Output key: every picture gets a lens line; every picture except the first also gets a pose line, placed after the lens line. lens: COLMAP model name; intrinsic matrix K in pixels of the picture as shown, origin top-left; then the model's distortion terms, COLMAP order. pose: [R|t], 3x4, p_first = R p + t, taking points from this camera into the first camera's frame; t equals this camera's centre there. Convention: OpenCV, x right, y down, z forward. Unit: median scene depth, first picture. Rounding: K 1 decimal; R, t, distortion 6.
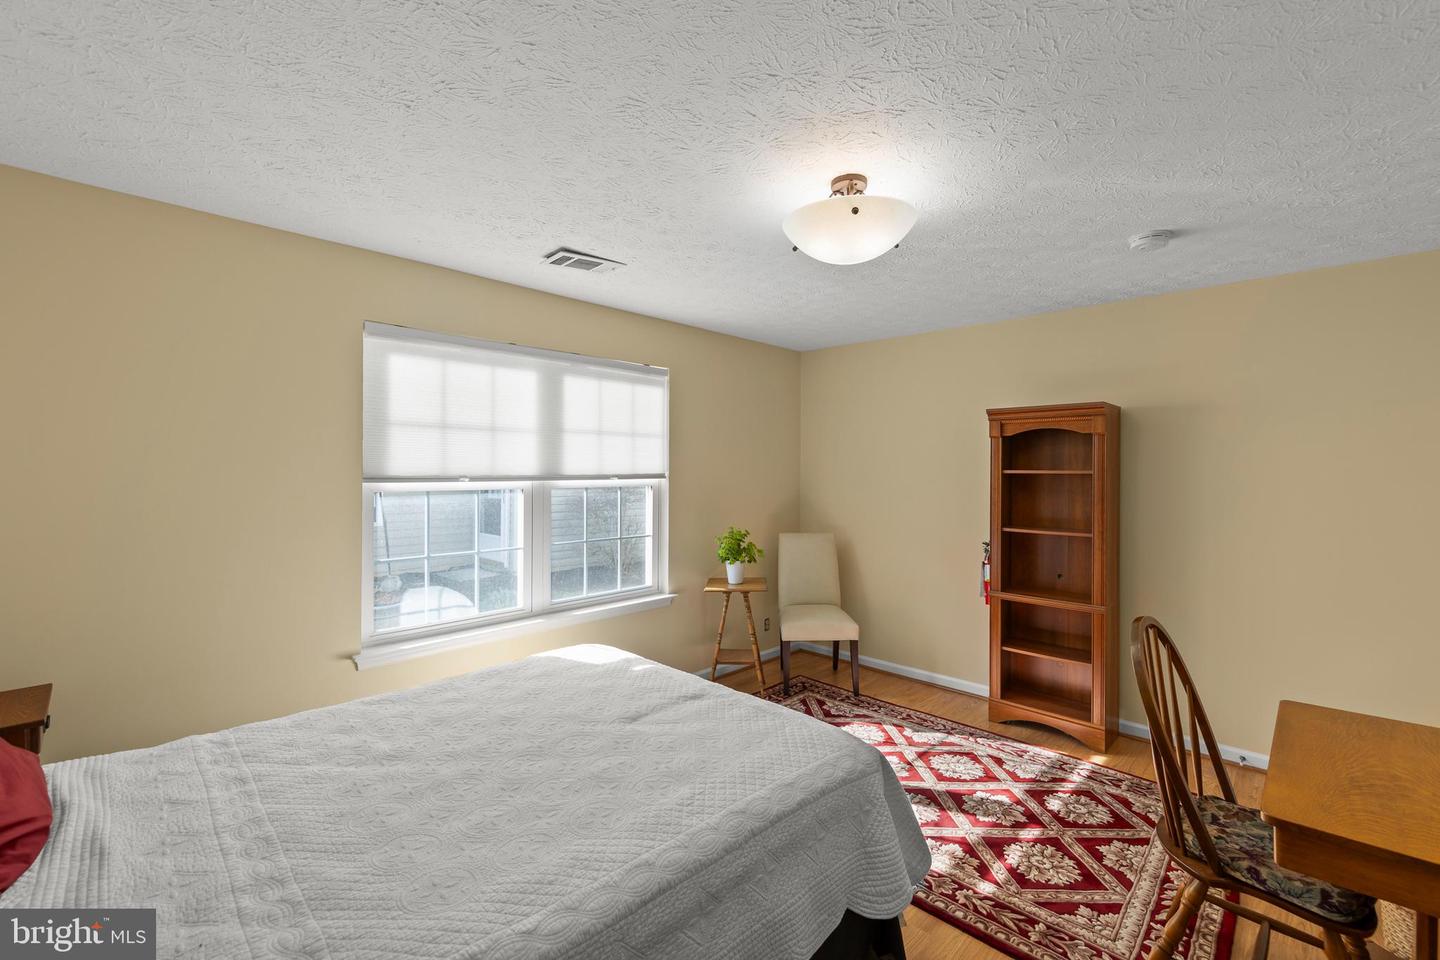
lens RADIAL K [[604.2, 0, 723.2], [0, 604.2, 476.7], [0, 0, 1]] dist [0.002452, -0.000093]
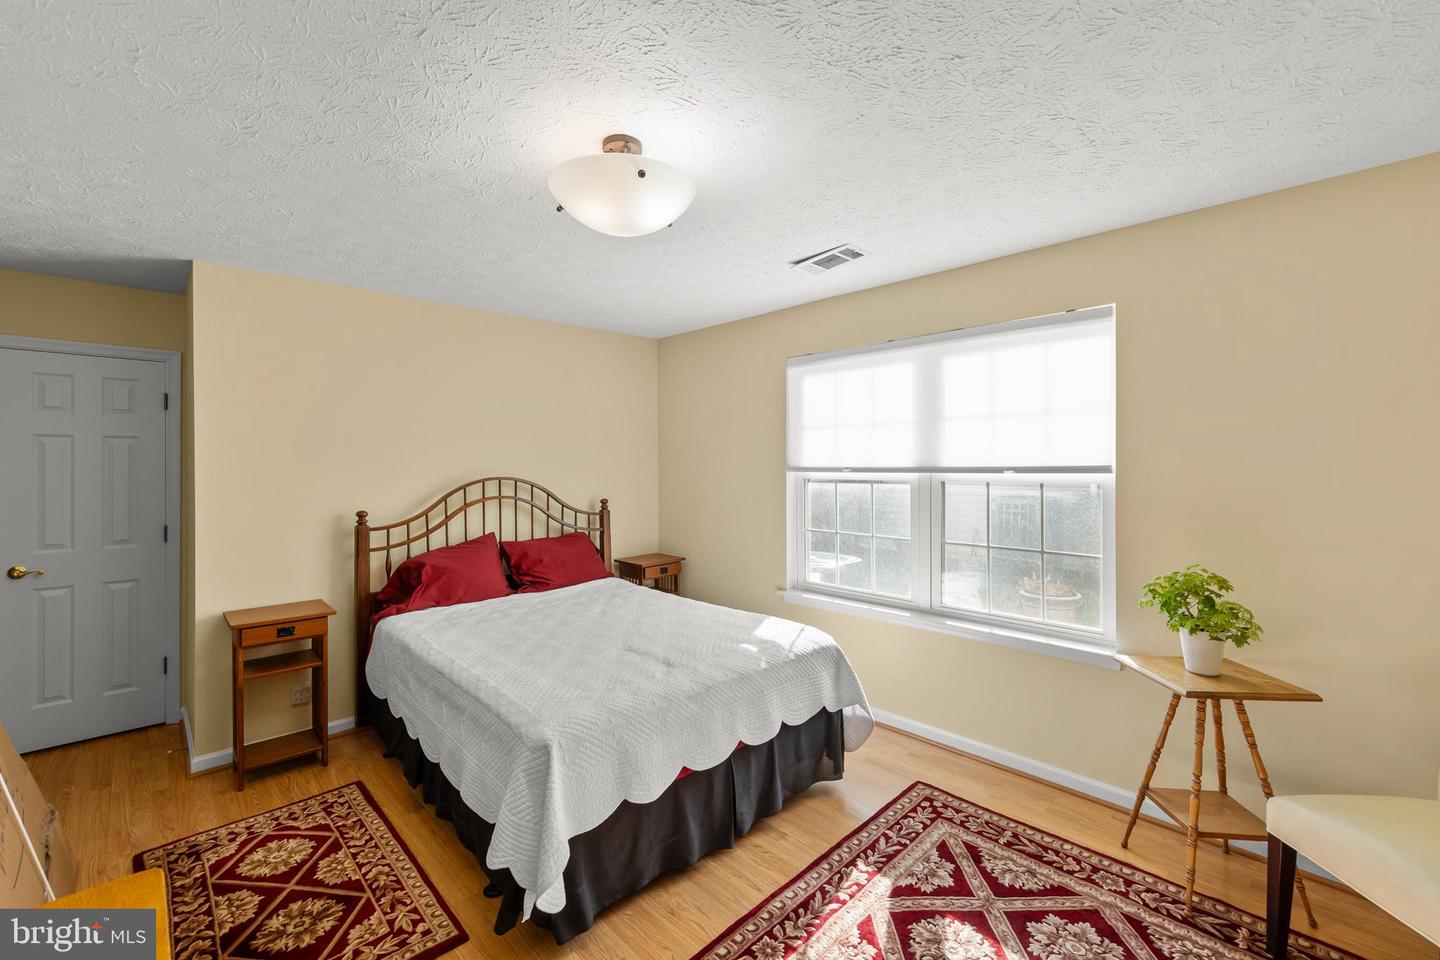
lens RADIAL K [[604.2, 0, 723.2], [0, 604.2, 476.7], [0, 0, 1]] dist [0.002452, -0.000093]
pose [[-0.023469, 0.022407, -0.999473, 0.752679], [-0.003901, 0.999739, 0.022505, -0.008773], [0.999717, 0.004427, -0.023375, 0.793438]]
